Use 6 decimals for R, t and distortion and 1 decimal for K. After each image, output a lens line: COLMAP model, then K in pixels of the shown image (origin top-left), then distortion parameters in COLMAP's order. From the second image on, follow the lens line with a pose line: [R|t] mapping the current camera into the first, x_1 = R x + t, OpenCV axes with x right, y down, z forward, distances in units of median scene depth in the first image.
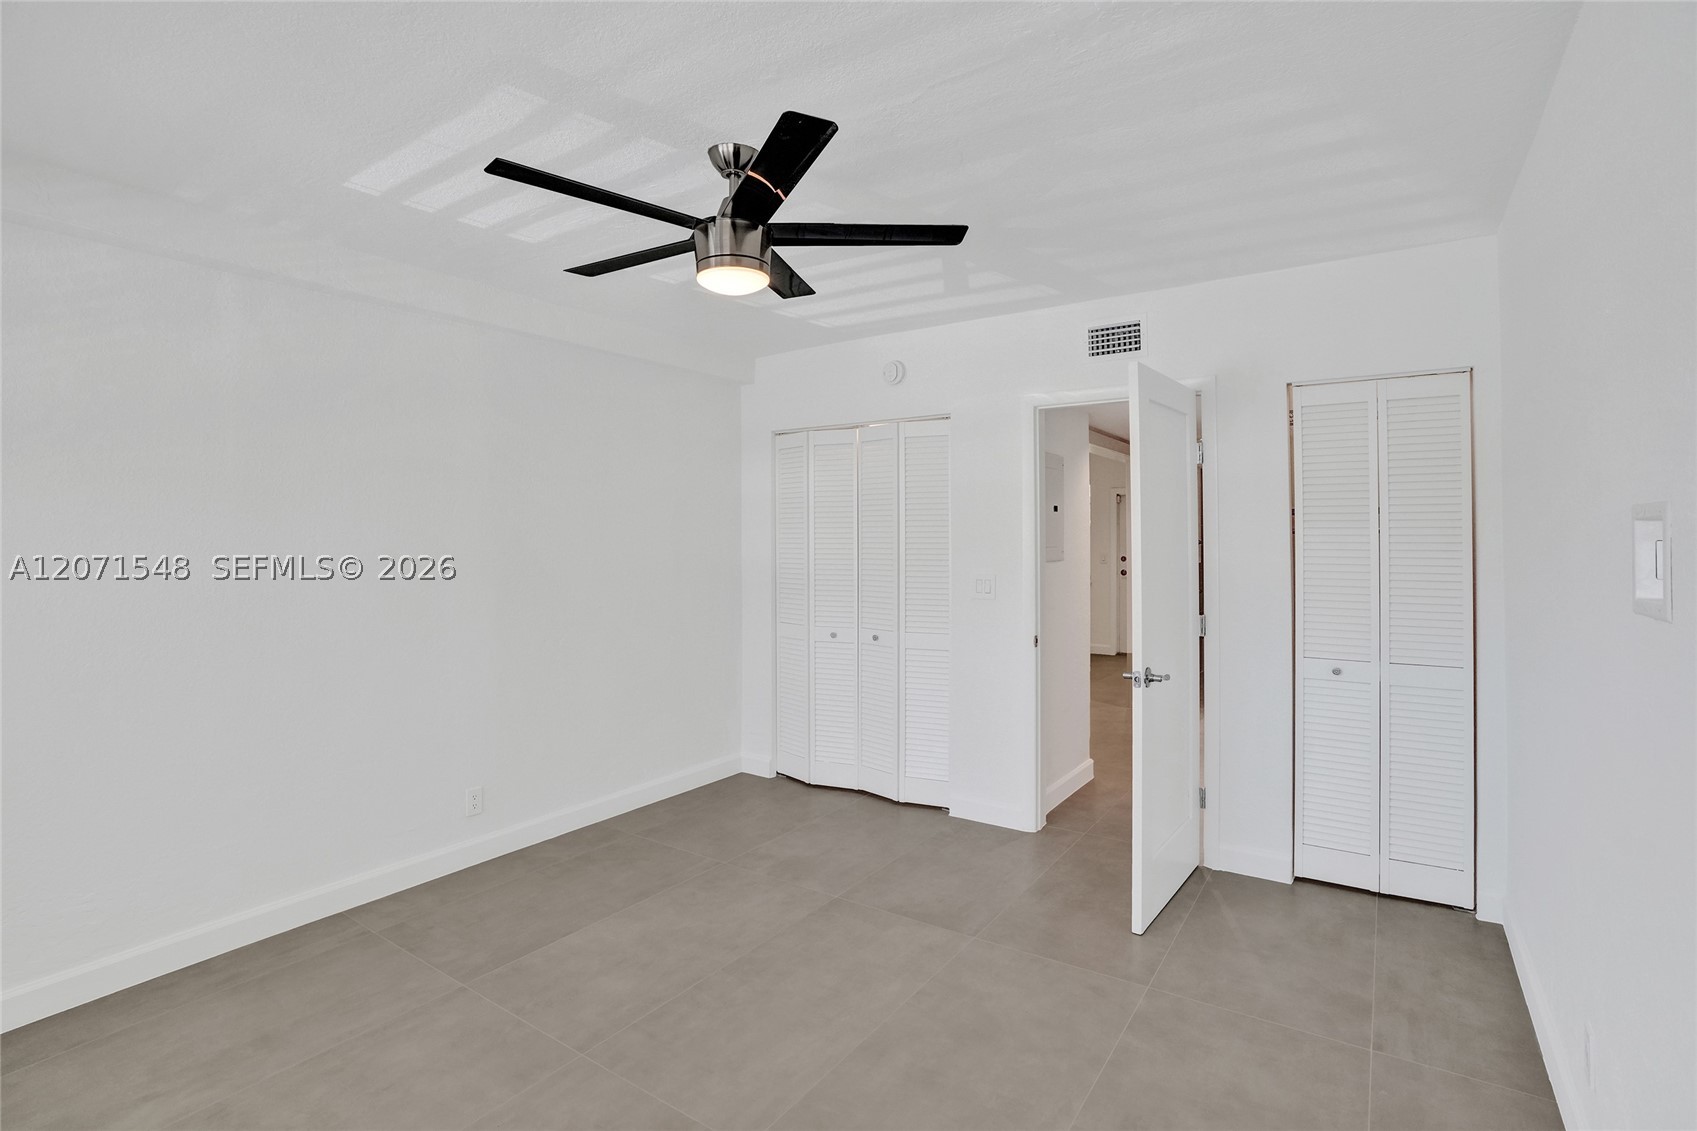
lens RADIAL K [[812.6, 0, 848.2], [0, 812.6, 552.6], [0, 0, 1]] dist [-0.036836, 0.007898]
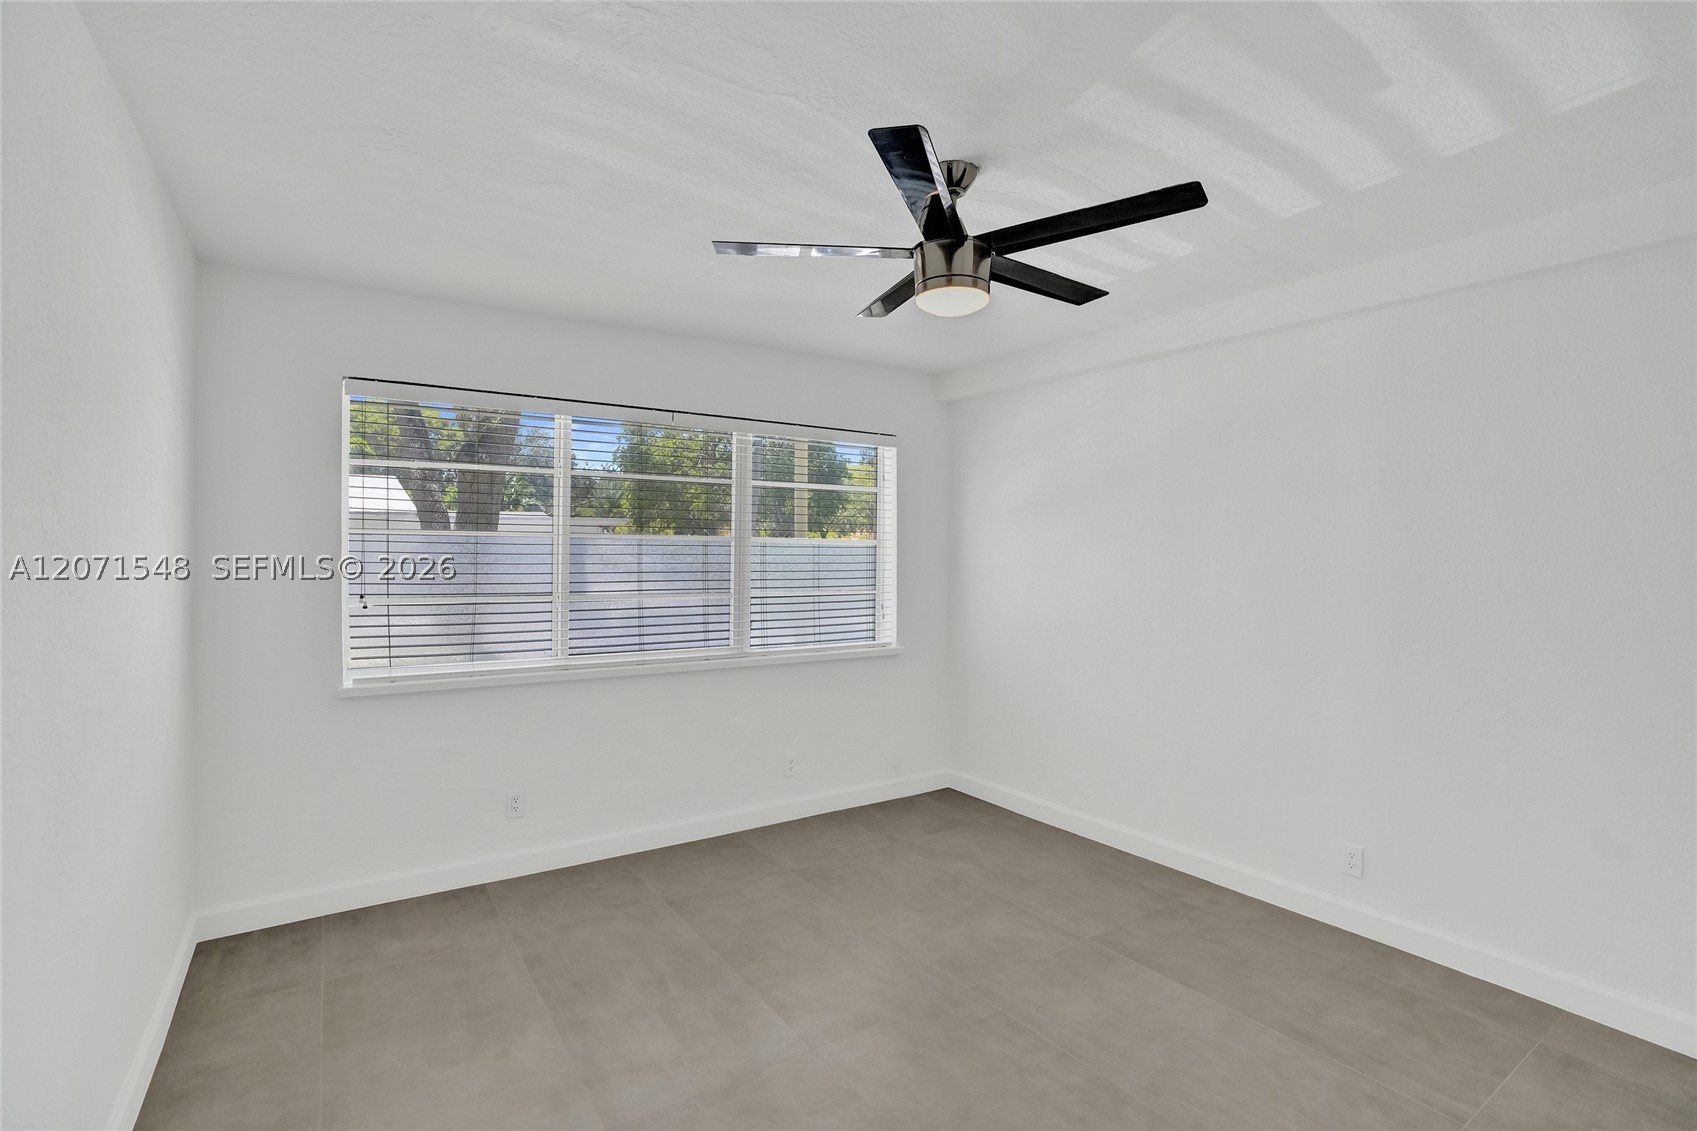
lens RADIAL K [[812.6, 0, 848.1], [0, 812.6, 562.4], [0, 0, 1]] dist [-0.036836, 0.007898]
pose [[-0.392340, 0.005797, -0.919802, 0.682679], [-0.018879, 0.999719, 0.014354, -0.014184], [0.919626, 0.022997, -0.392120, 1.059491]]
